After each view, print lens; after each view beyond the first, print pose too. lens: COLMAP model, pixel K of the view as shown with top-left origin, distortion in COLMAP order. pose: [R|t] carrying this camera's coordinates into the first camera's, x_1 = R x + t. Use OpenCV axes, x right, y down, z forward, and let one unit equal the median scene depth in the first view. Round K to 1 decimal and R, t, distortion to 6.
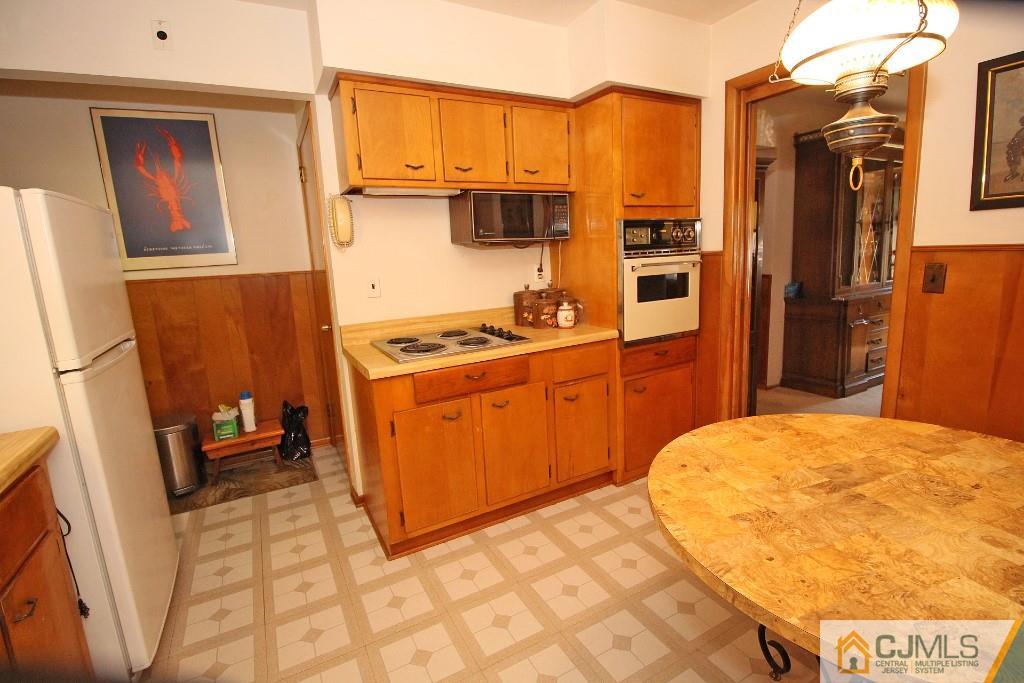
lens RADIAL K [[475.5, 0, 514.6], [0, 475.5, 334.9], [0, 0, 1]] dist [-0.002780, -0.011566]
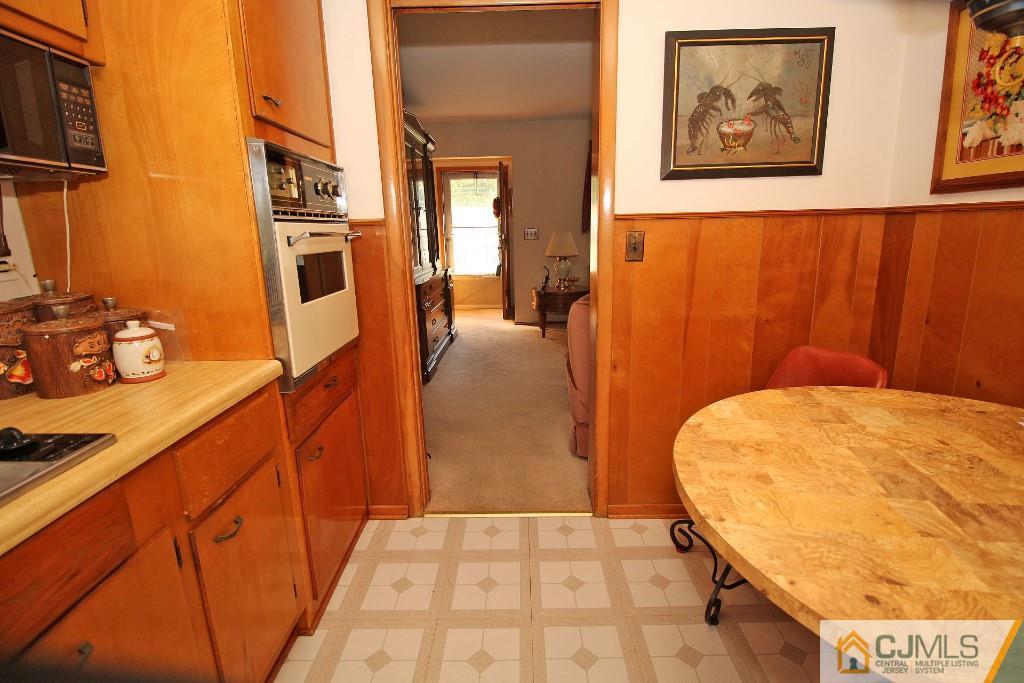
lens RADIAL K [[475.5, 0, 514.6], [0, 475.5, 334.9], [0, 0, 1]] dist [-0.002780, -0.011566]
pose [[0.484842, -0.153010, 0.861114, -0.106581], [0.147198, 0.984809, 0.092111, -0.050271], [-0.862126, 0.082095, 0.499999, 0.553070]]
